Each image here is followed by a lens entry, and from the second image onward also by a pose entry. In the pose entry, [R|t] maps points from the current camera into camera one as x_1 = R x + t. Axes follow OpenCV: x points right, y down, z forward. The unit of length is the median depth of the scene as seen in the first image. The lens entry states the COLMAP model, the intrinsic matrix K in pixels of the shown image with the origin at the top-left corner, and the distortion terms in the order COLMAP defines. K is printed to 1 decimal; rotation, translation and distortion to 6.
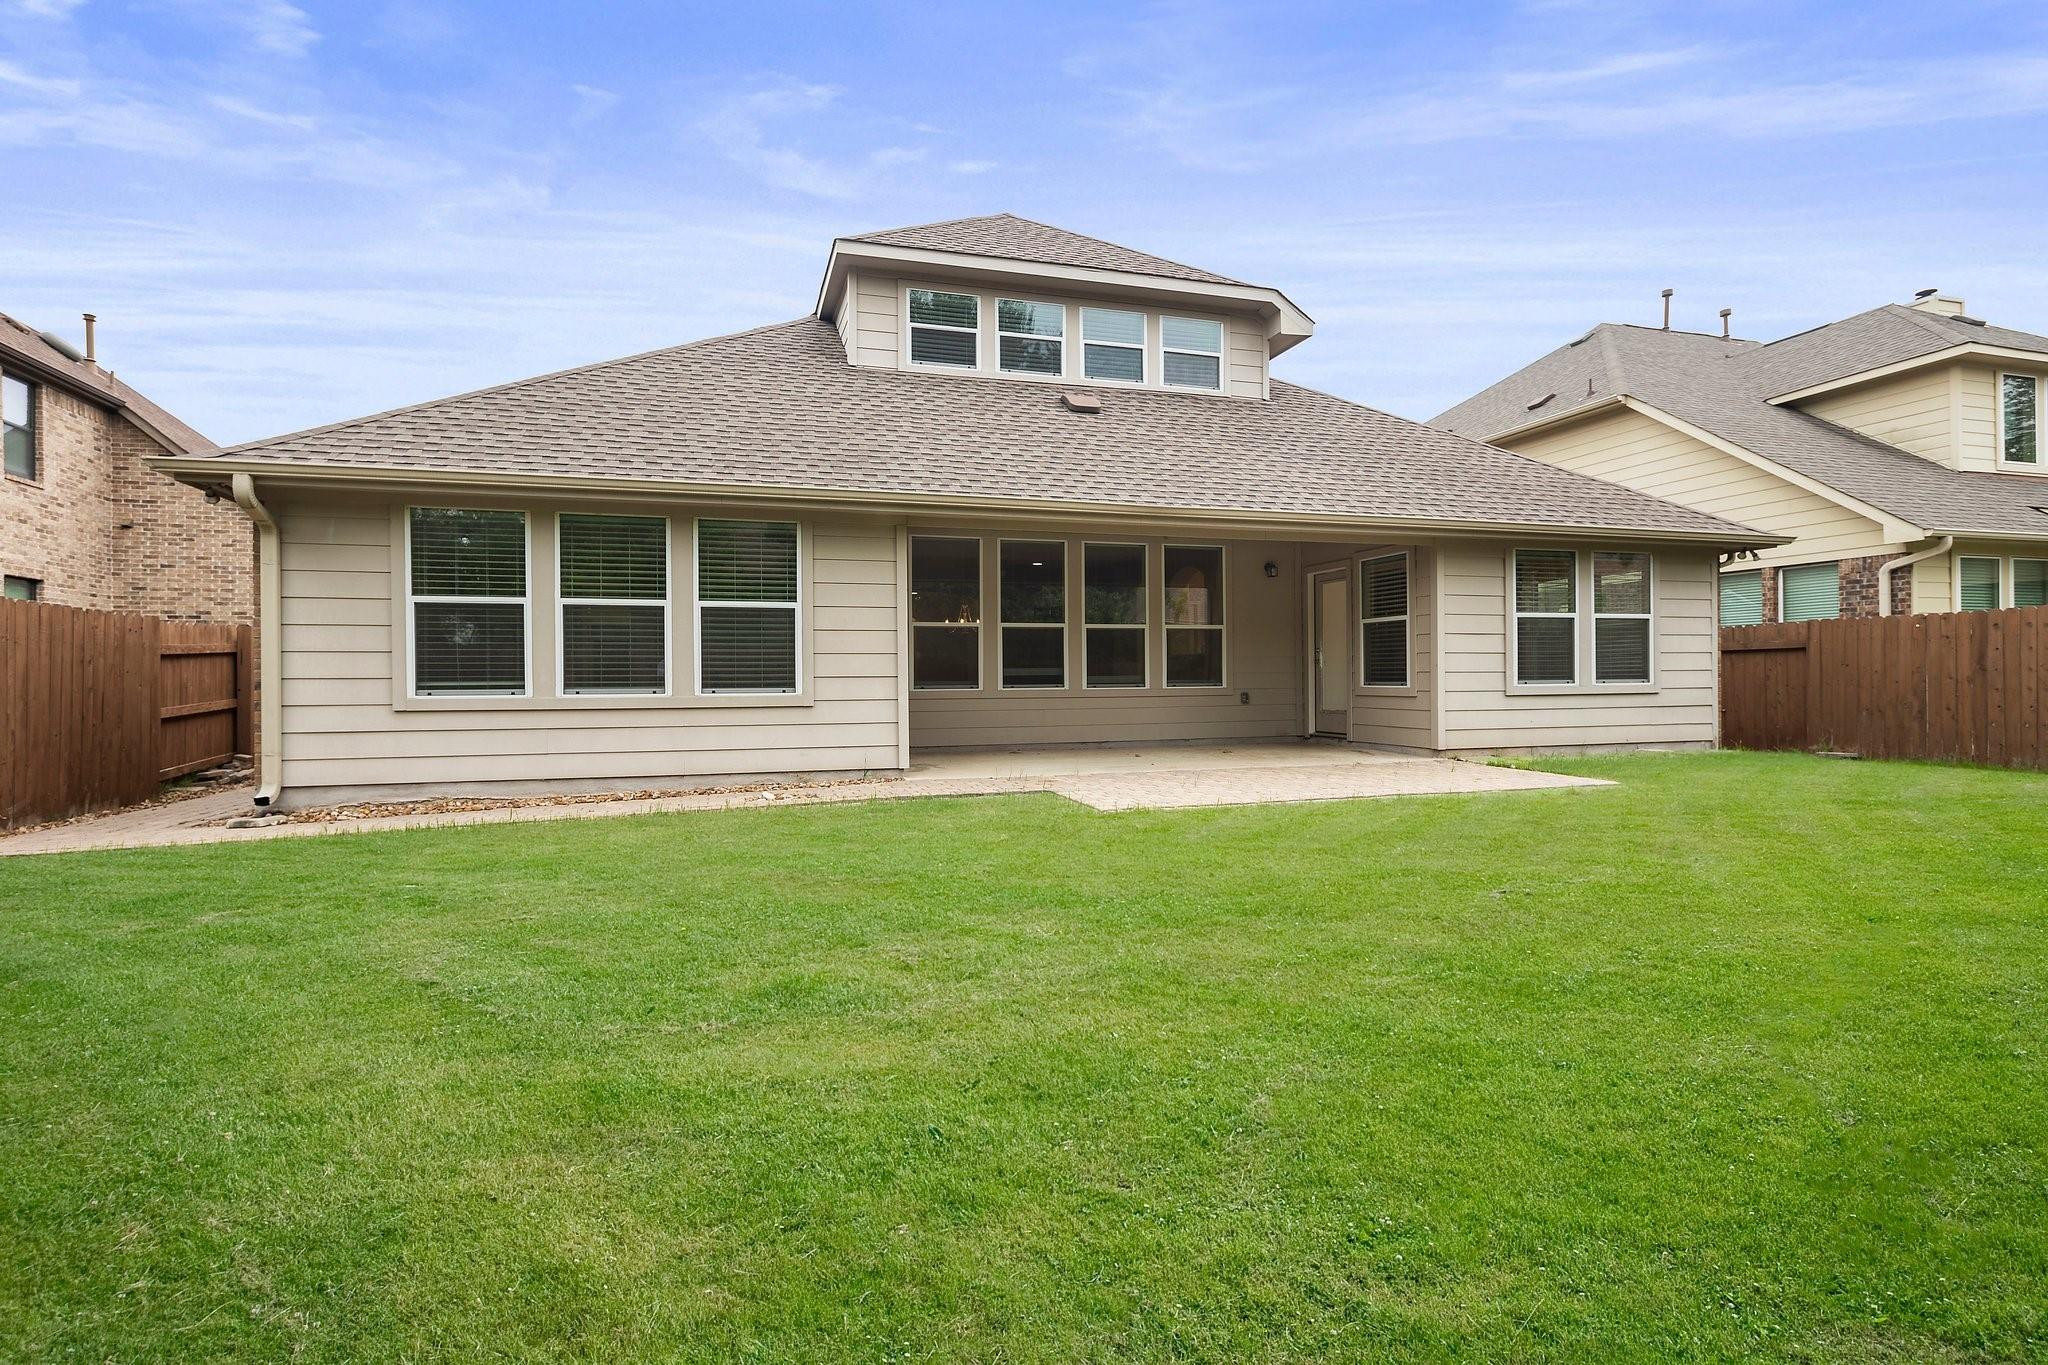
lens RADIAL K [[999.1, 0, 1023.7], [0, 999.1, 673.2], [0, 0, 1]] dist [-0.002863, -0.001553]
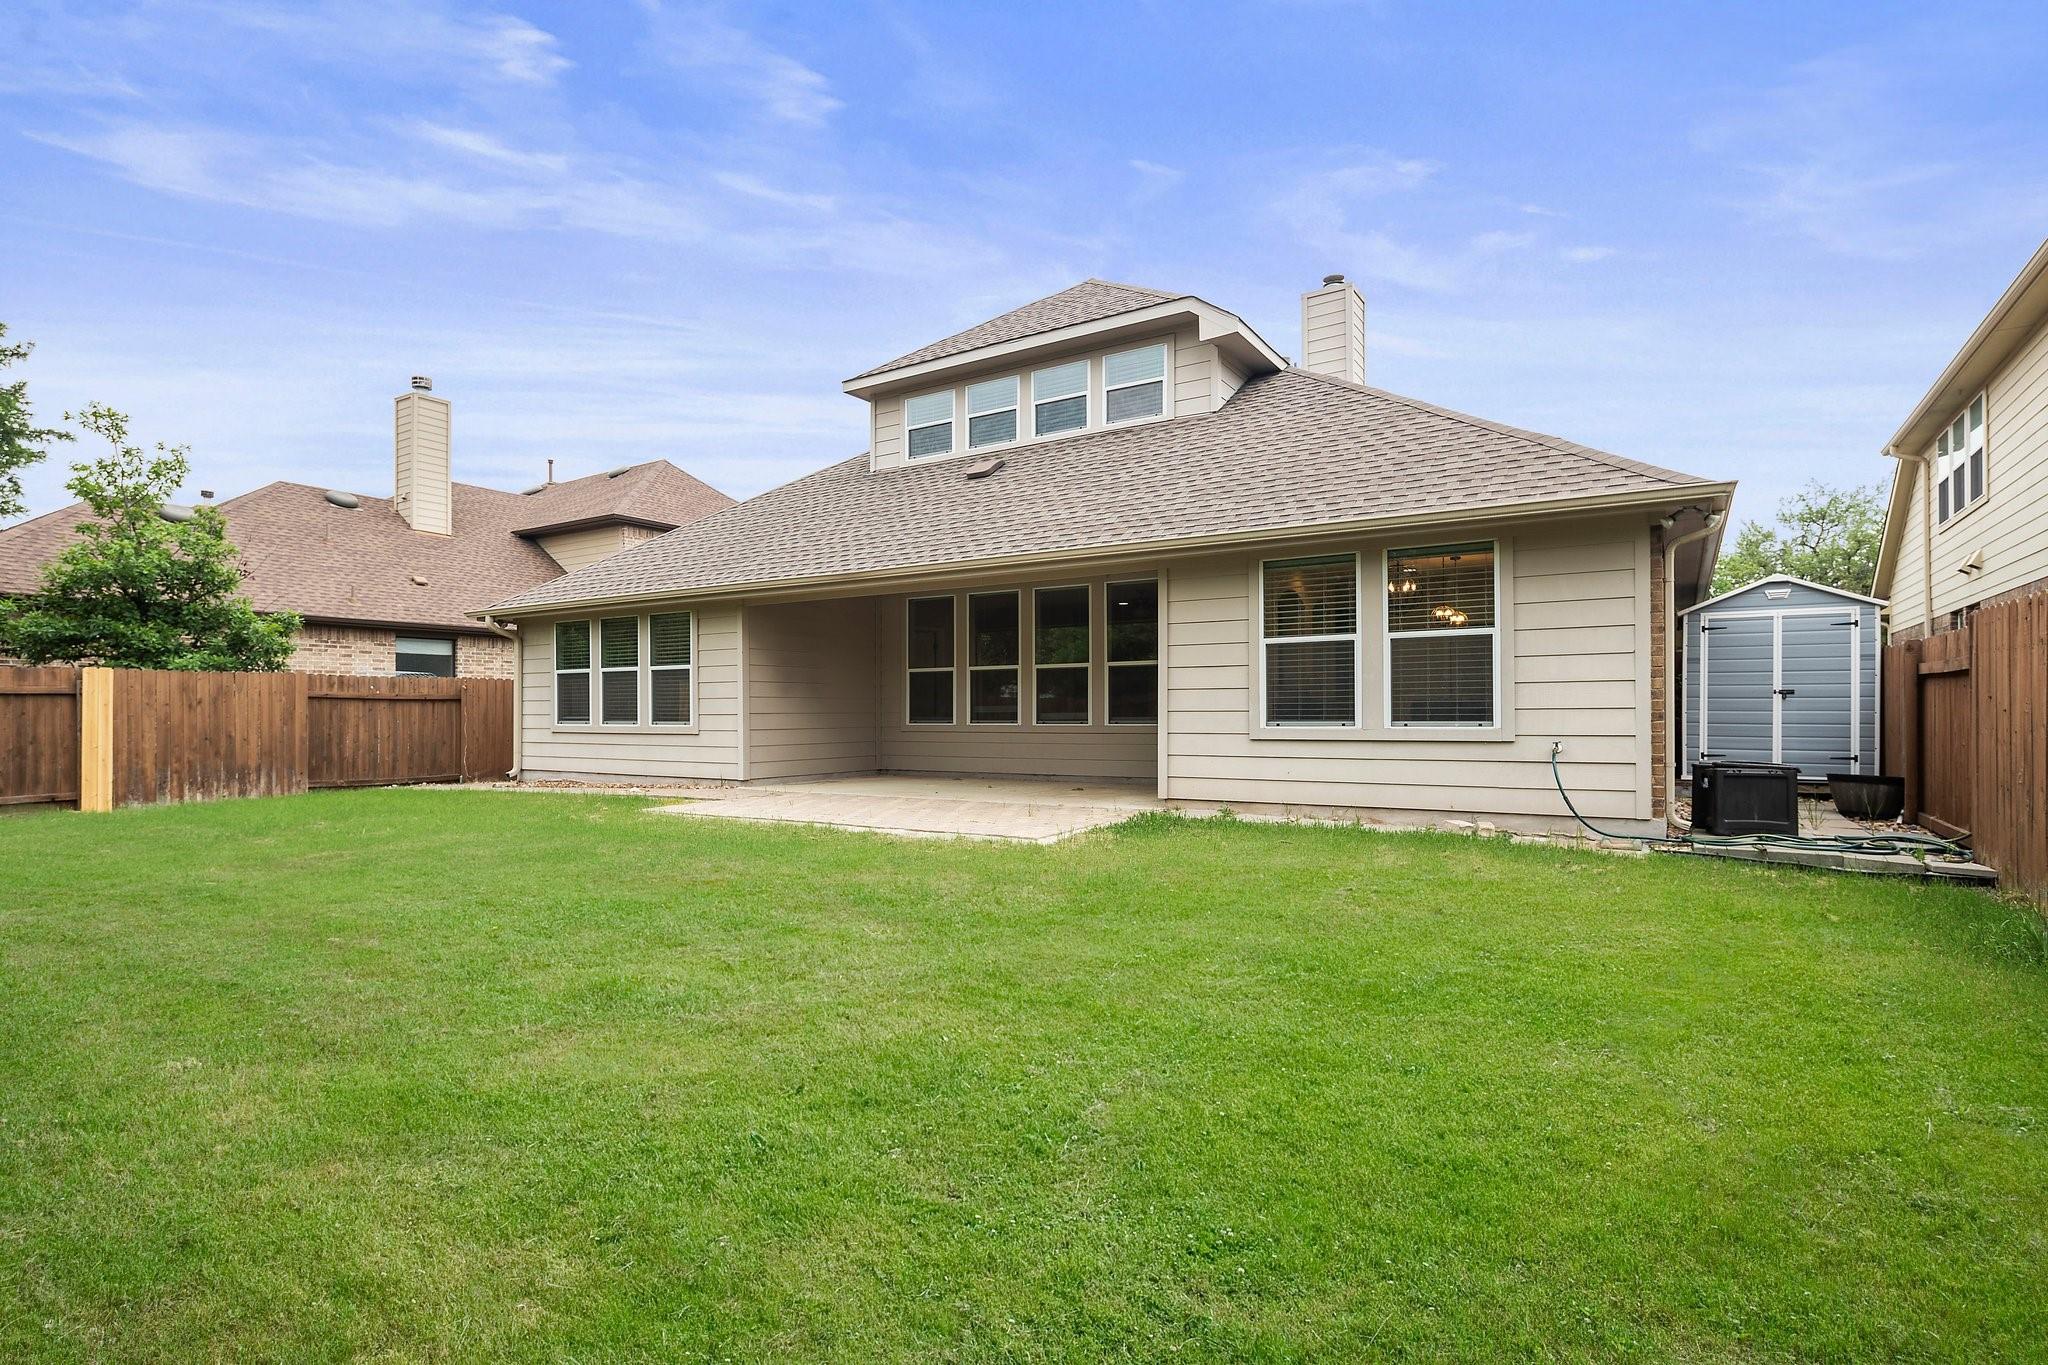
lens RADIAL K [[1019.1, 0, 1024.2], [0, 1019.1, 707.0], [0, 0, 1]] dist [-0.001245, -0.000180]
pose [[0.650002, -0.001871, -0.759930, 0.906623], [0.003896, 0.999992, 0.000871, -0.004852], [0.759922, -0.003527, 0.650004, 0.279738]]
